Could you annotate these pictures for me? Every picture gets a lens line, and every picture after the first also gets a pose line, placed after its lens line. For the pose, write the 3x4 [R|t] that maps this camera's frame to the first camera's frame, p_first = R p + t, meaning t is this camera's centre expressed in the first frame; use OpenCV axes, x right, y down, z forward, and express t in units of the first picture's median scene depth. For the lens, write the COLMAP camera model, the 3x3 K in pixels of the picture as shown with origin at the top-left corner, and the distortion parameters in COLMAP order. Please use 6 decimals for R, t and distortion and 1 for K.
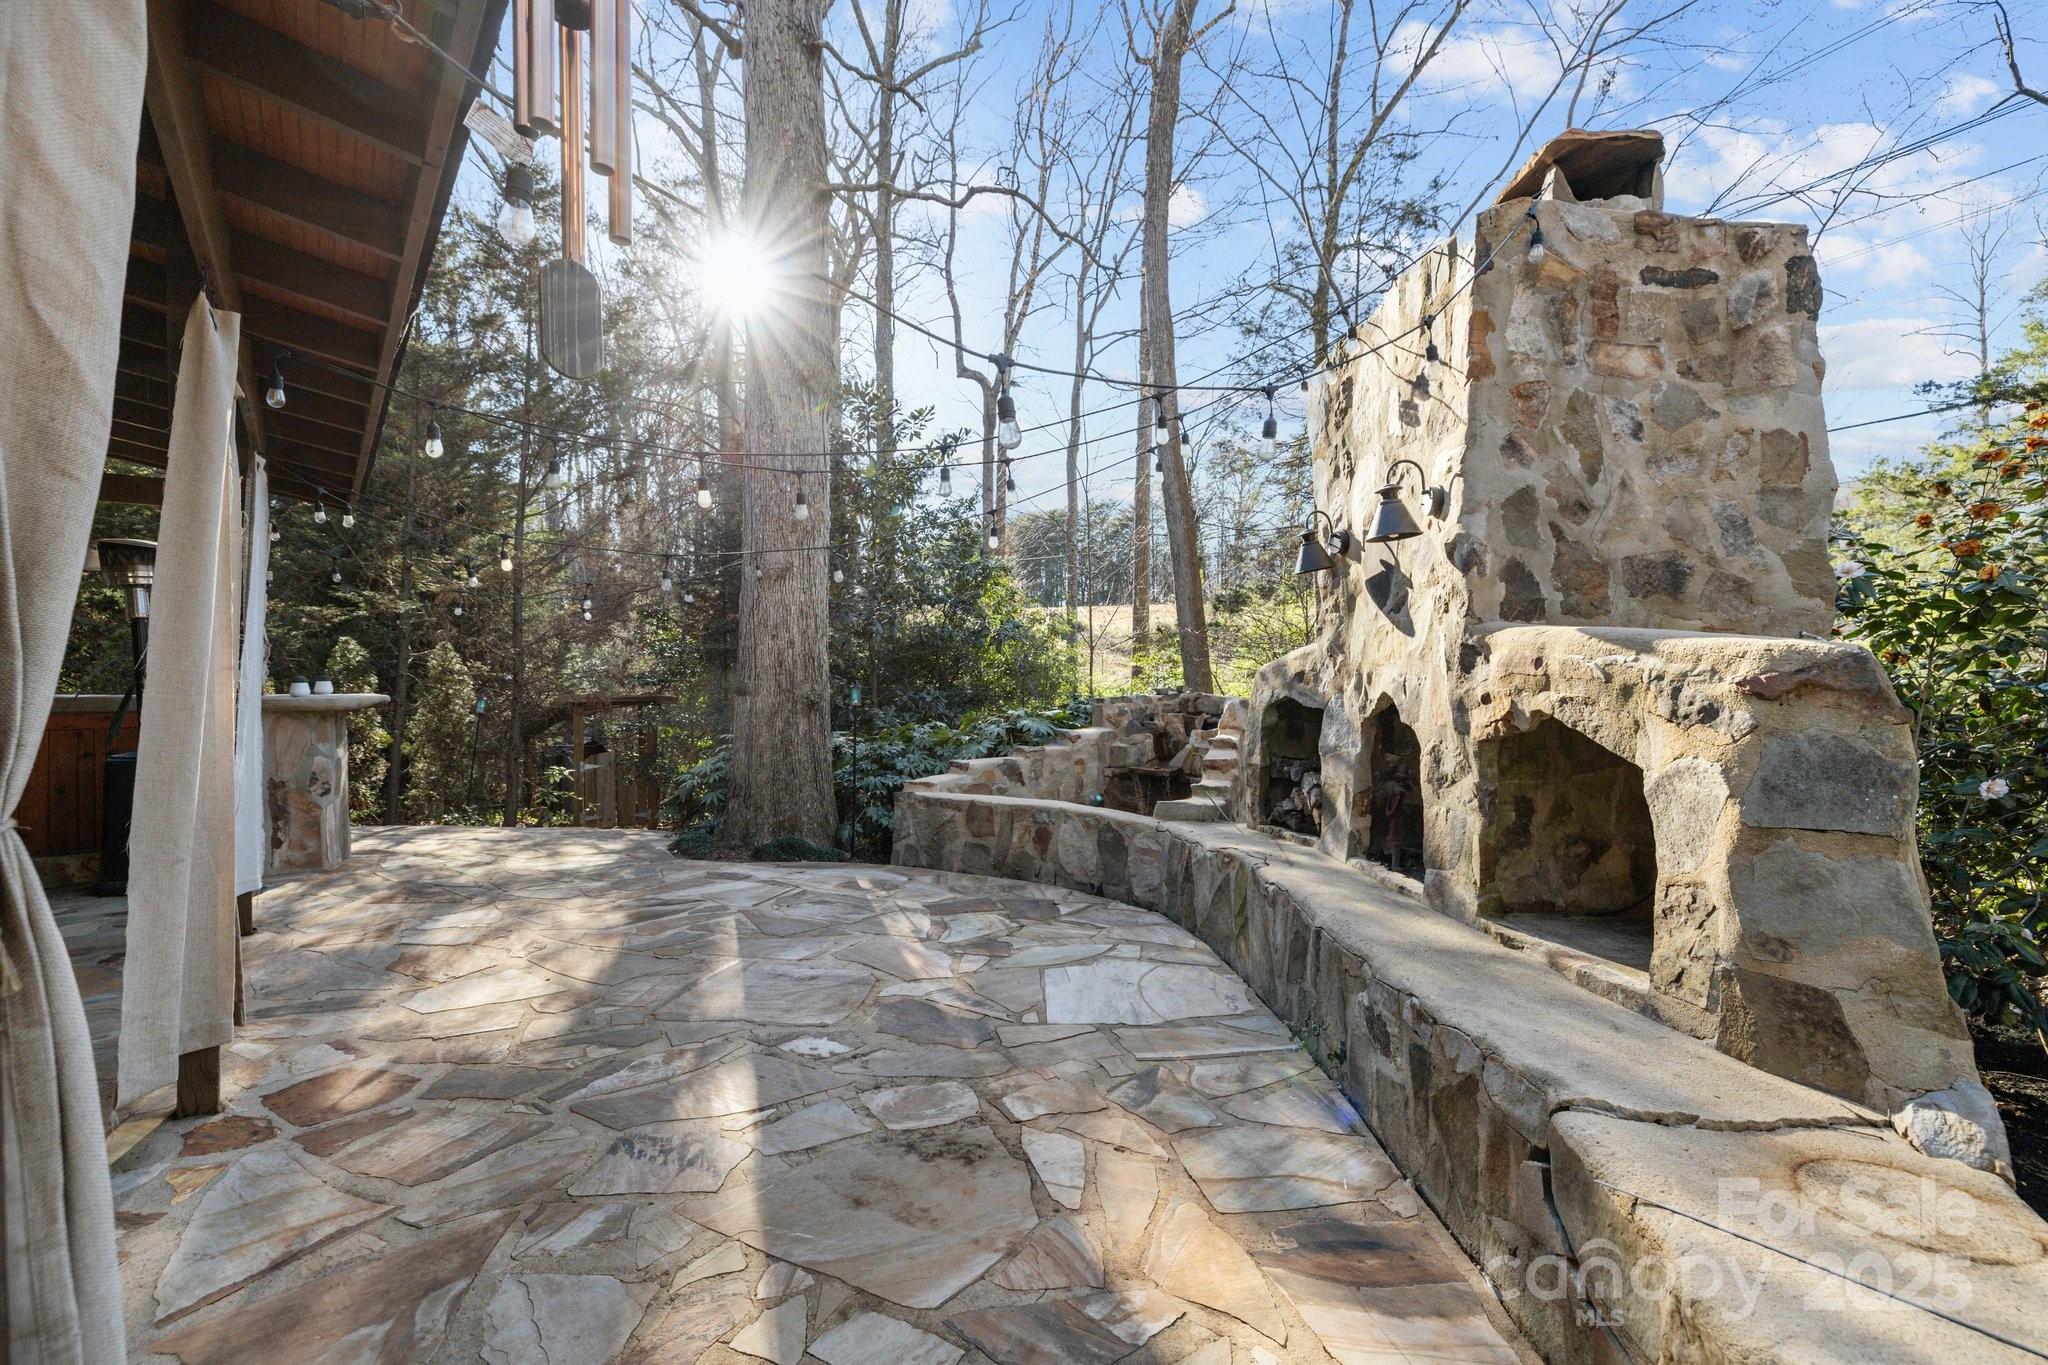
lens RADIAL K [[856.1, 0, 1014.4], [0, 856.1, 681.0], [0, 0, 1]] dist [-0.000488, 0.000223]
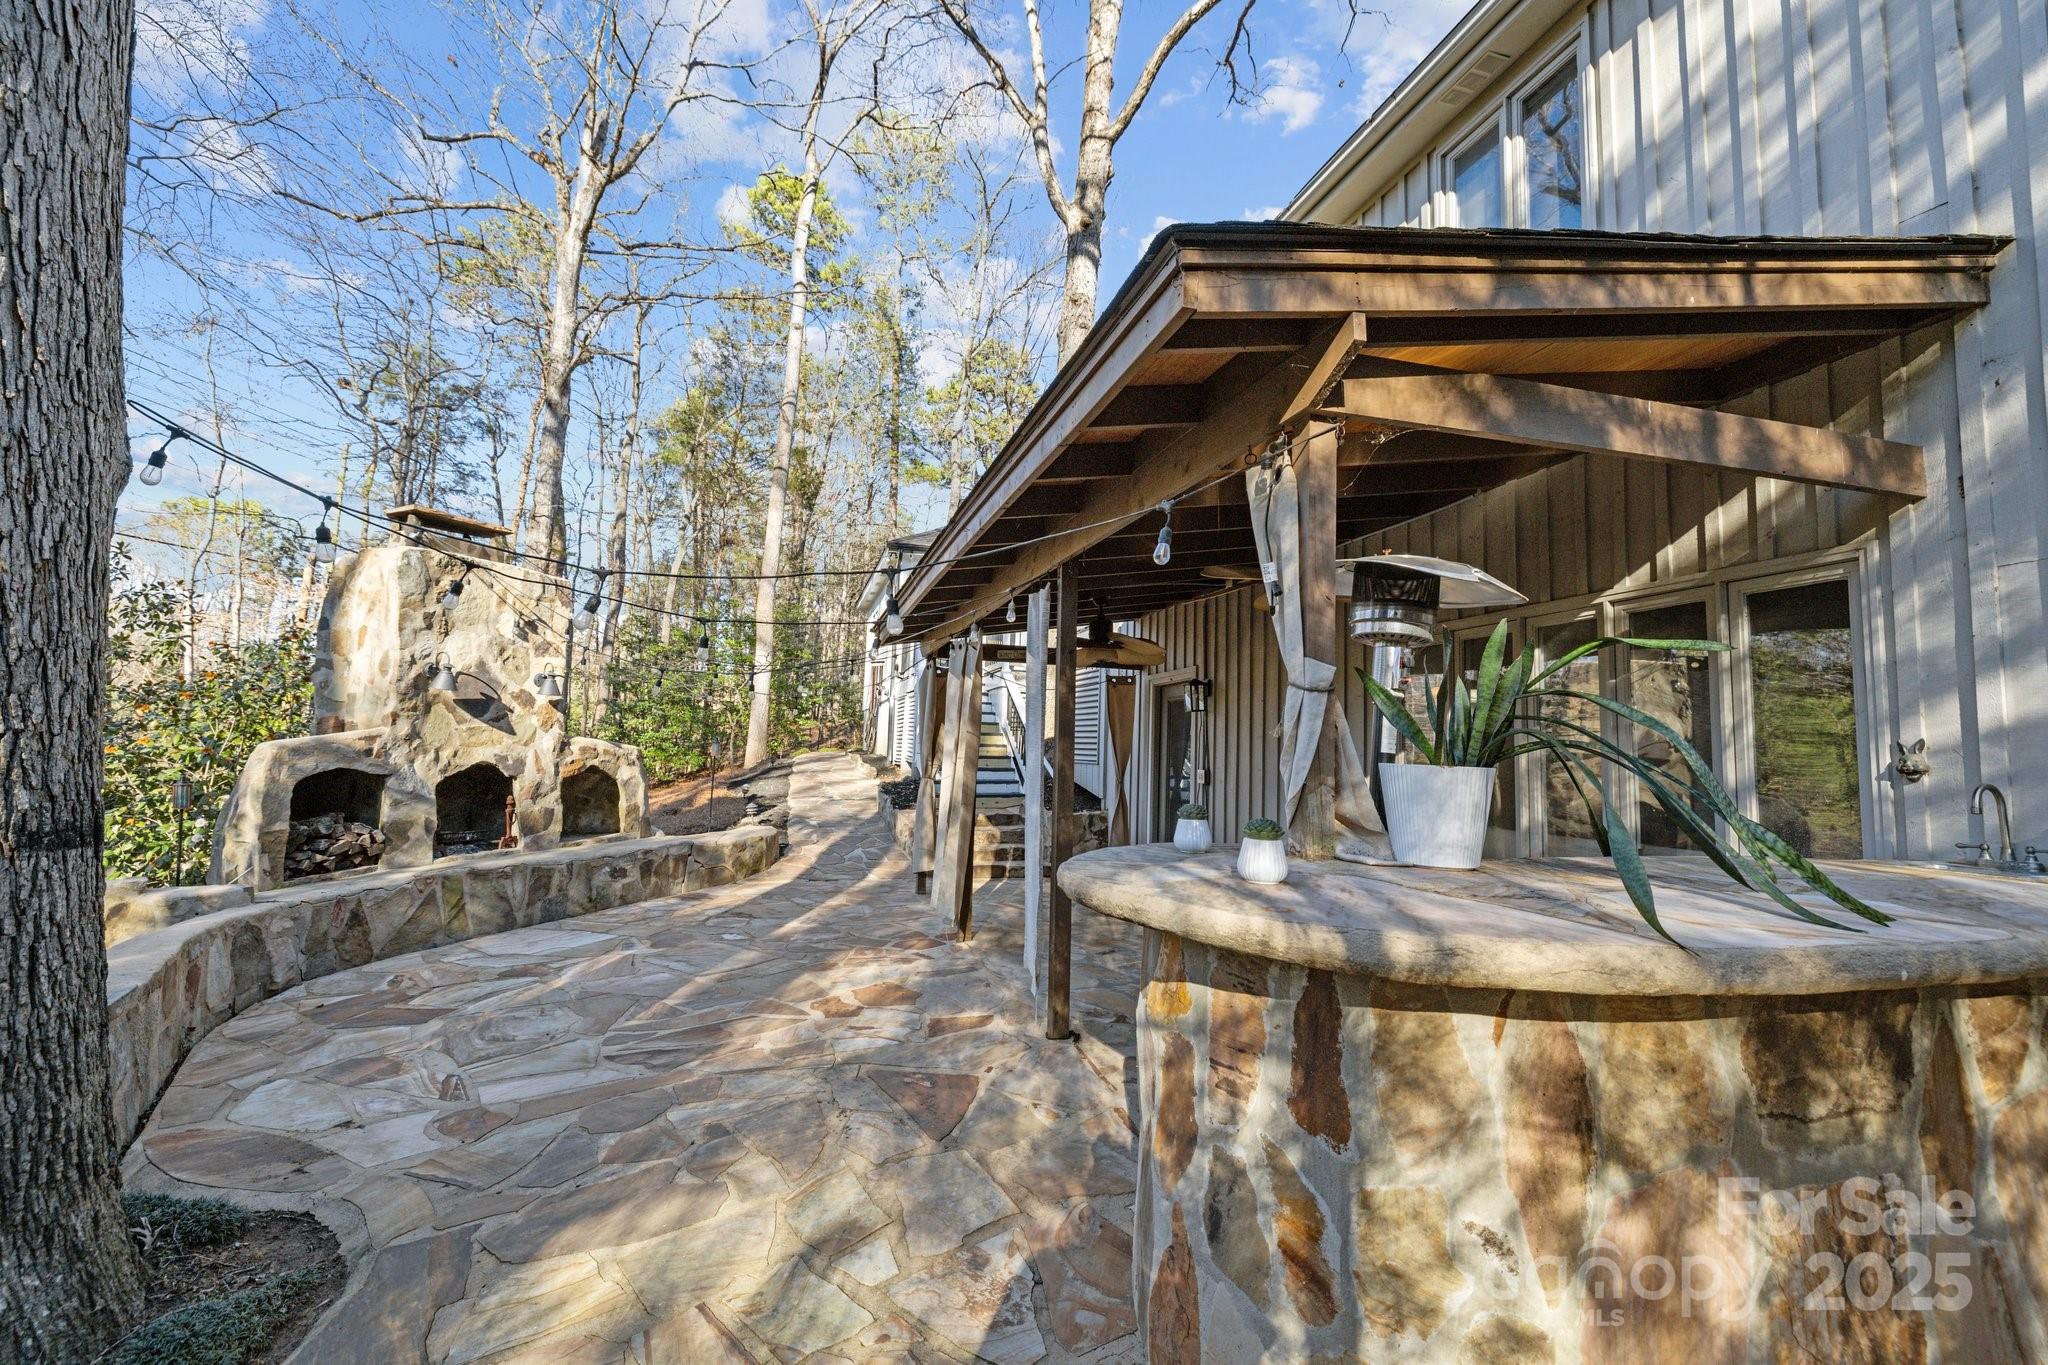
lens RADIAL K [[856.1, 0, 1014.4], [0, 856.1, 681.0], [0, 0, 1]] dist [-0.000488, 0.000223]
pose [[-0.908512, 0.009258, 0.417756, -1.820992], [-0.023799, 0.996985, -0.073851, -0.065840], [-0.417180, -0.077037, -0.905553, 2.783587]]
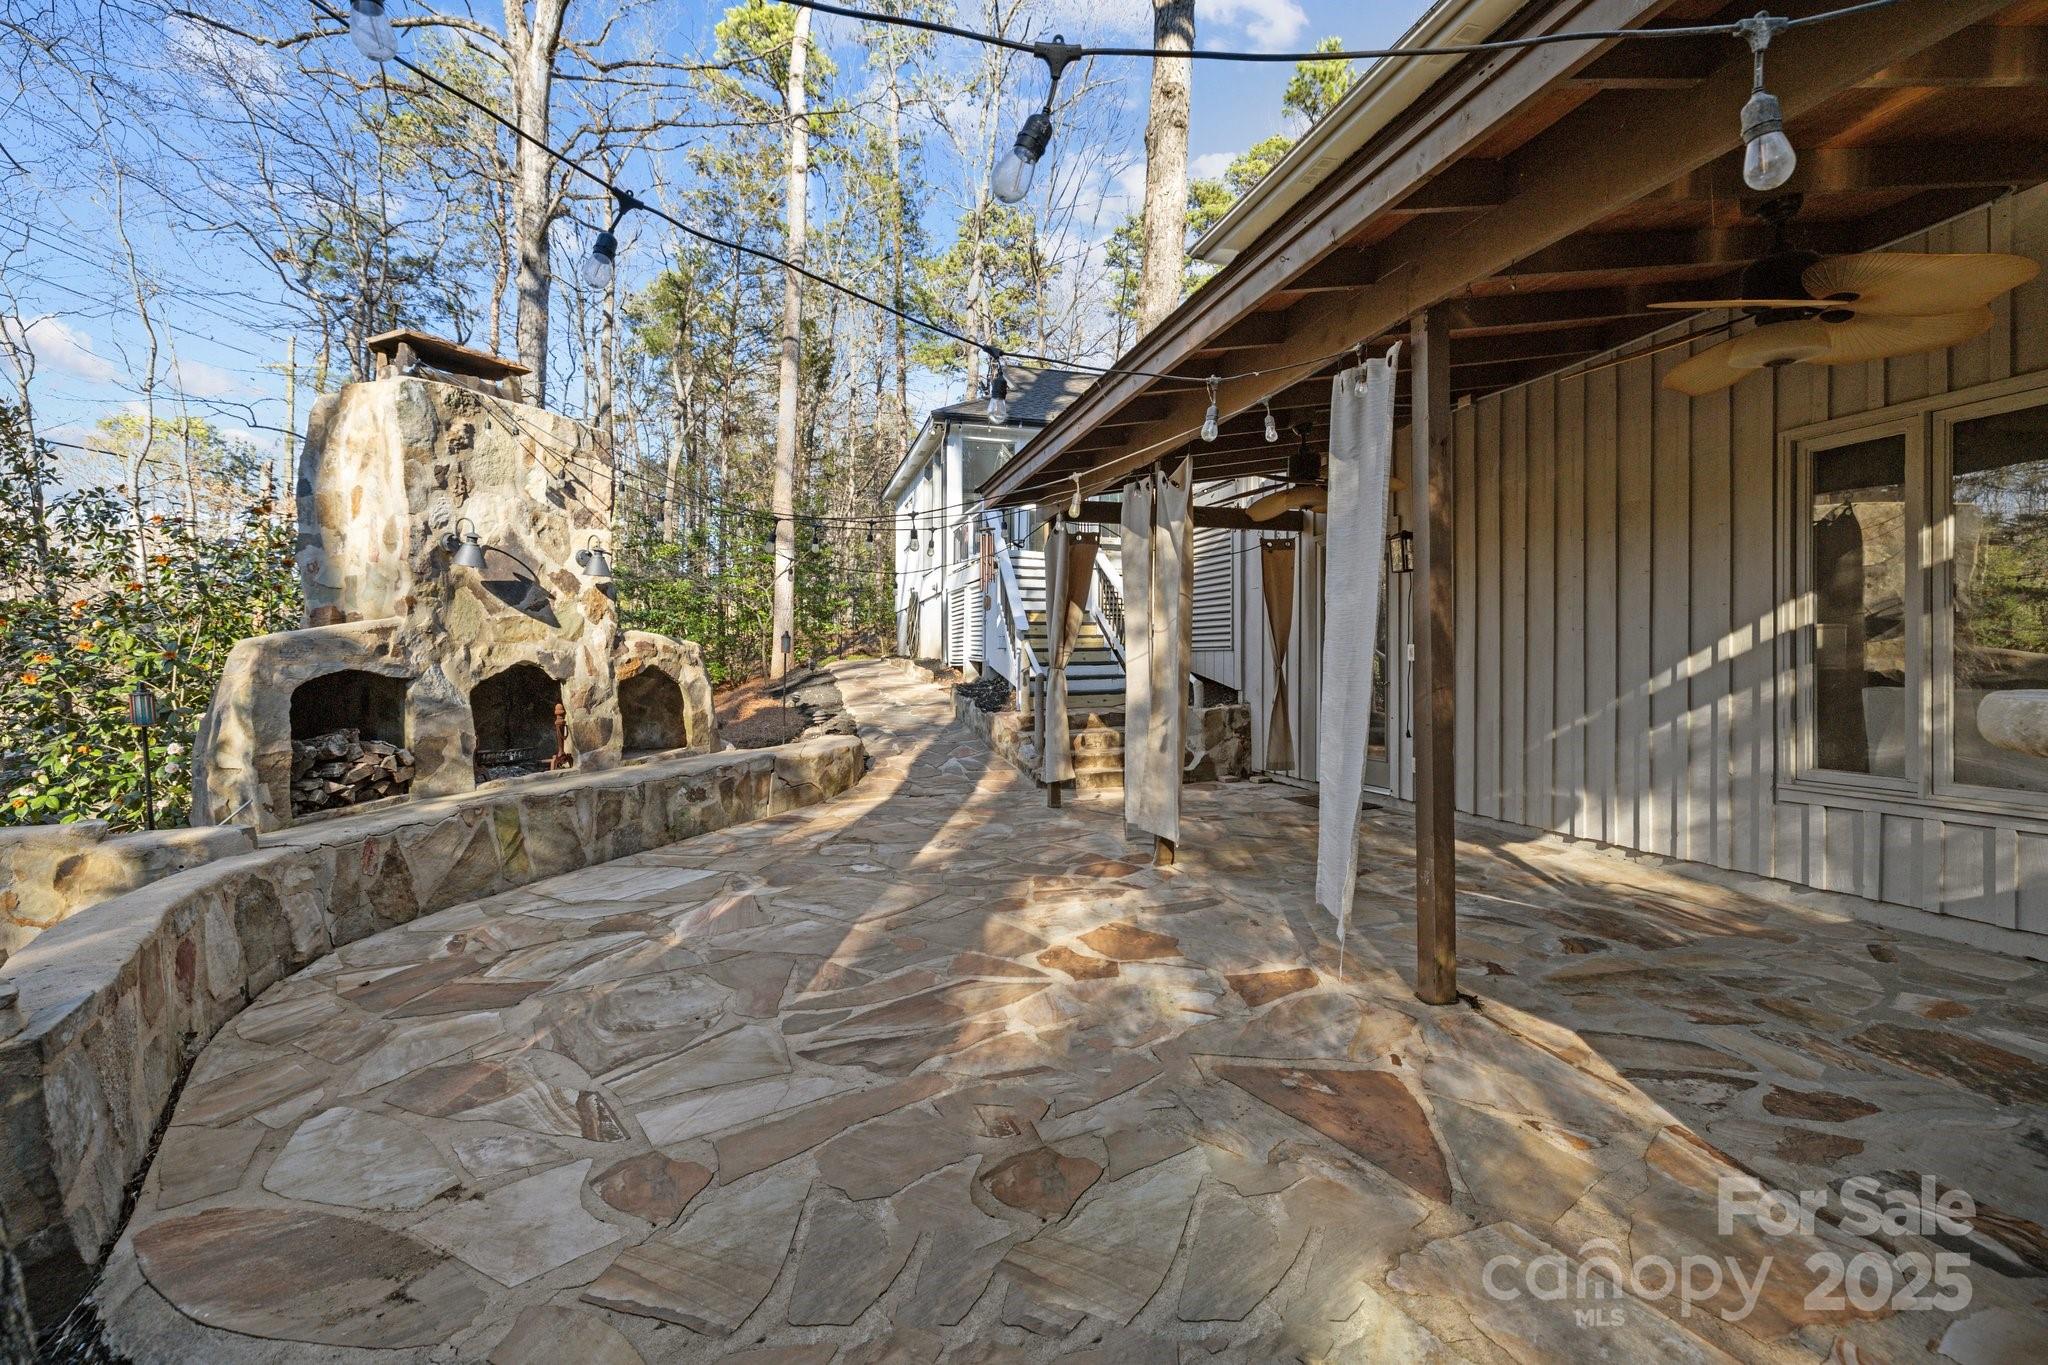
lens RADIAL K [[888.0, 0, 1016.0], [0, 888.0, 671.1], [0, 0, 1]] dist [0.000165, 0.000117]
pose [[-0.909718, 0.000695, 0.415226, -1.266709], [0.009492, 0.999772, 0.019123, 0.012019], [-0.415118, 0.021338, -0.909517, 2.548784]]
